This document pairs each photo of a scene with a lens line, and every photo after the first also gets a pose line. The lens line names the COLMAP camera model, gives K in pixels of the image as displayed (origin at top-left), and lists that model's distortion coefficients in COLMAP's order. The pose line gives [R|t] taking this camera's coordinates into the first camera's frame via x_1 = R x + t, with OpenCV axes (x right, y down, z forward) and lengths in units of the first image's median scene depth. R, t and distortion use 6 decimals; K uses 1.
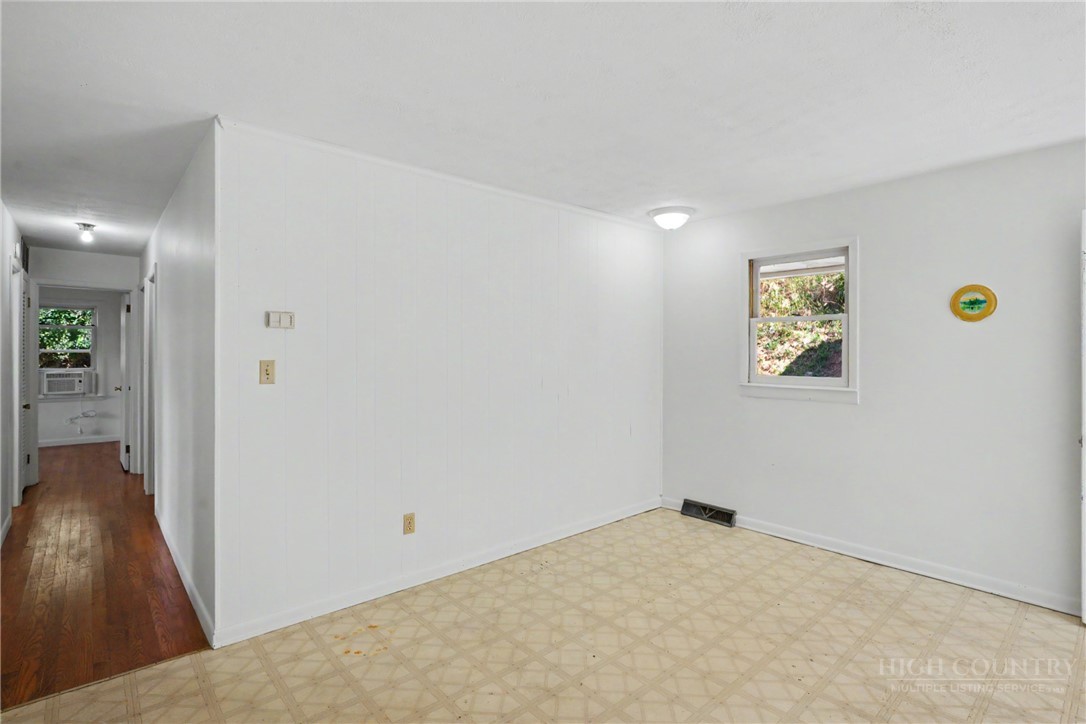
lens RADIAL K [[525.7, 0, 546.3], [0, 525.7, 352.3], [0, 0, 1]] dist [0.001716, 0.001976]
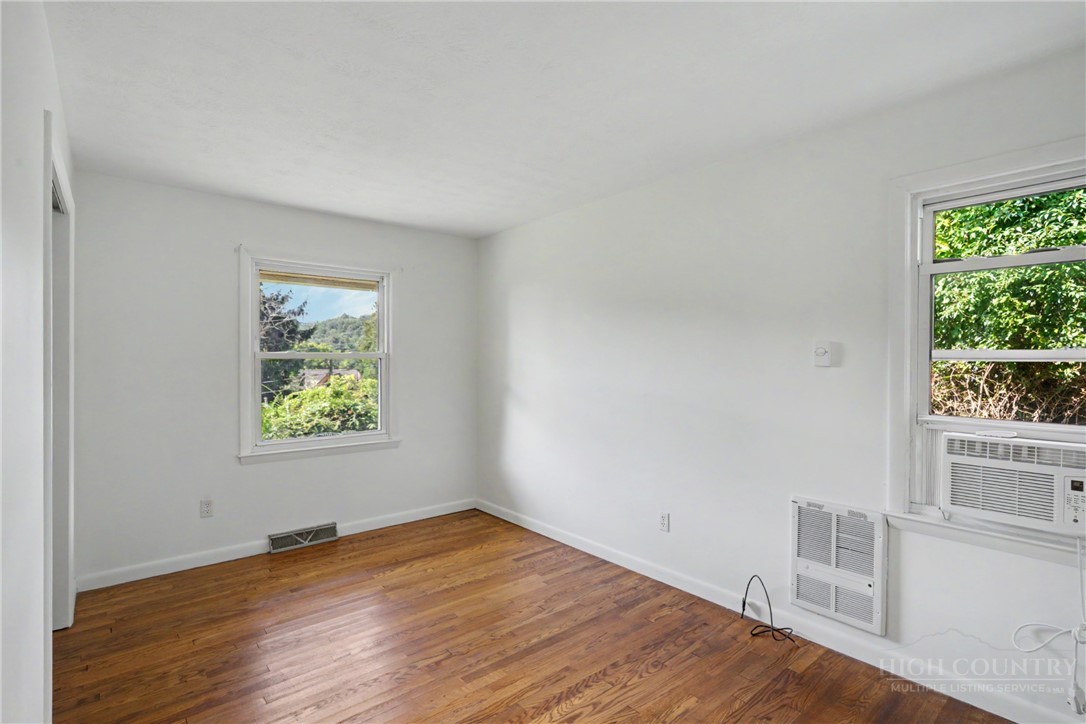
lens RADIAL K [[525.7, 0, 544.9], [0, 525.7, 363.2], [0, 0, 1]] dist [0.001716, 0.001976]
pose [[-0.011249, 0.002170, -0.999934, -0.509287], [0.001484, 0.999997, 0.002154, 0.000302], [0.999936, -0.001460, -0.011253, 0.602459]]
